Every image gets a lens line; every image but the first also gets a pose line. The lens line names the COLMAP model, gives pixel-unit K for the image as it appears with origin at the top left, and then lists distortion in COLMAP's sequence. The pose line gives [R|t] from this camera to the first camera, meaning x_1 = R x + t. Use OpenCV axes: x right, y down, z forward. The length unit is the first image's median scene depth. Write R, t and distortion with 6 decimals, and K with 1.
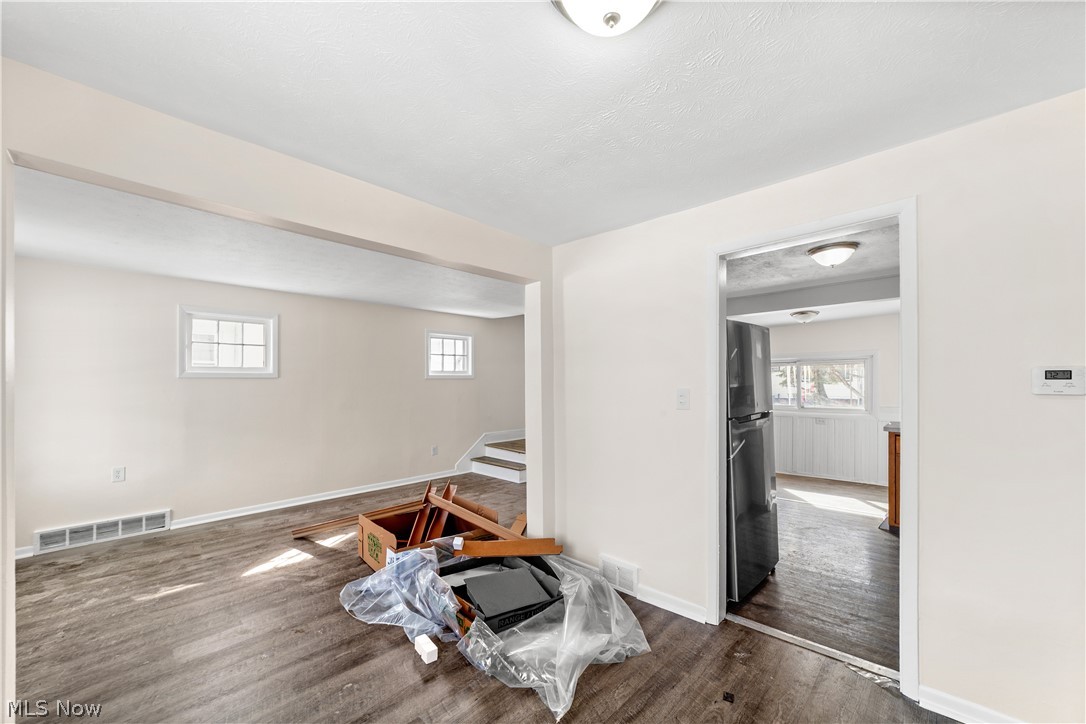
lens RADIAL K [[420.4, 0, 536.3], [0, 420.4, 377.8], [0, 0, 1]] dist [-0.006498, 0.002771]
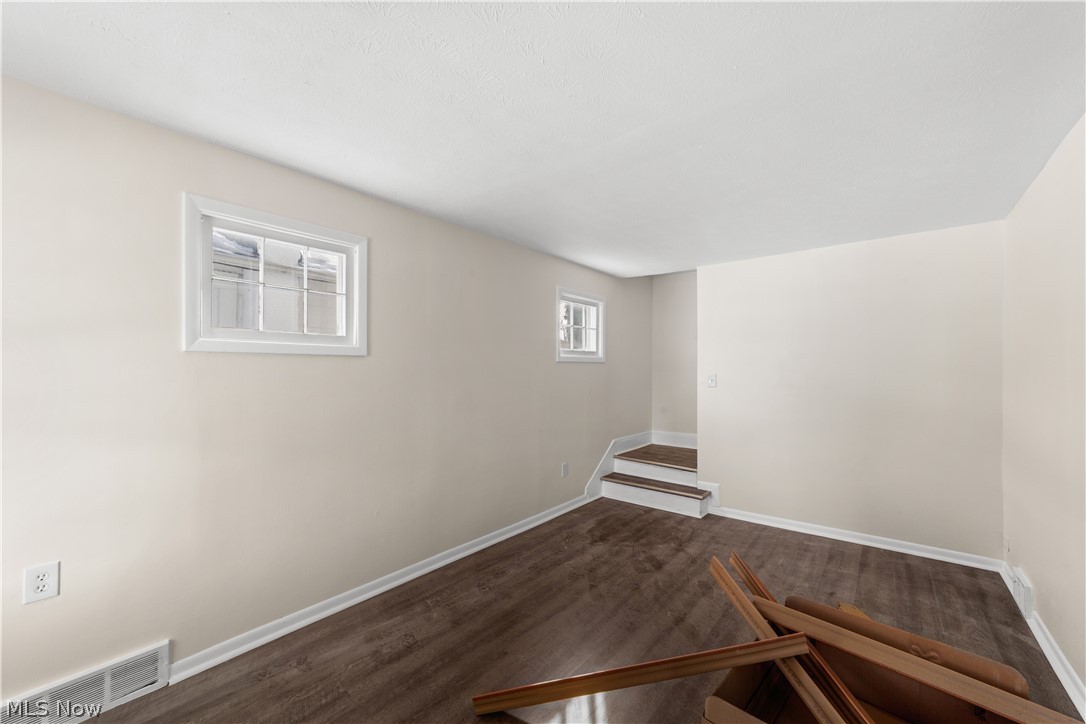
lens RADIAL K [[420.4, 0, 542.0], [0, 420.4, 370.1], [0, 0, 1]] dist [-0.006498, 0.002771]
pose [[0.996724, 0.004624, 0.080741, -0.445110], [-0.005362, 0.999946, 0.008926, 0.012860], [-0.080695, -0.009330, 0.996695, 0.452970]]
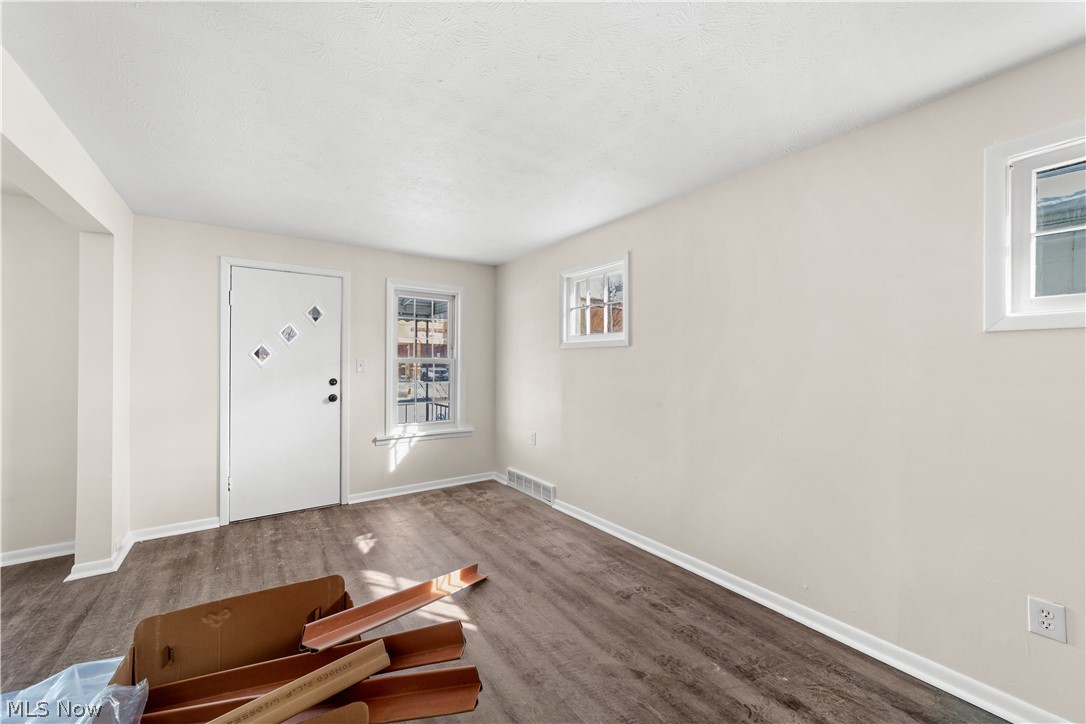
lens RADIAL K [[420.4, 0, 540.7], [0, 420.4, 360.1], [0, 0, 1]] dist [-0.006498, 0.002771]
pose [[-0.175751, -0.001518, -0.984434, 0.073290], [0.007977, 0.999964, -0.002966, 0.023416], [0.984402, -0.008374, -0.175732, 1.001859]]
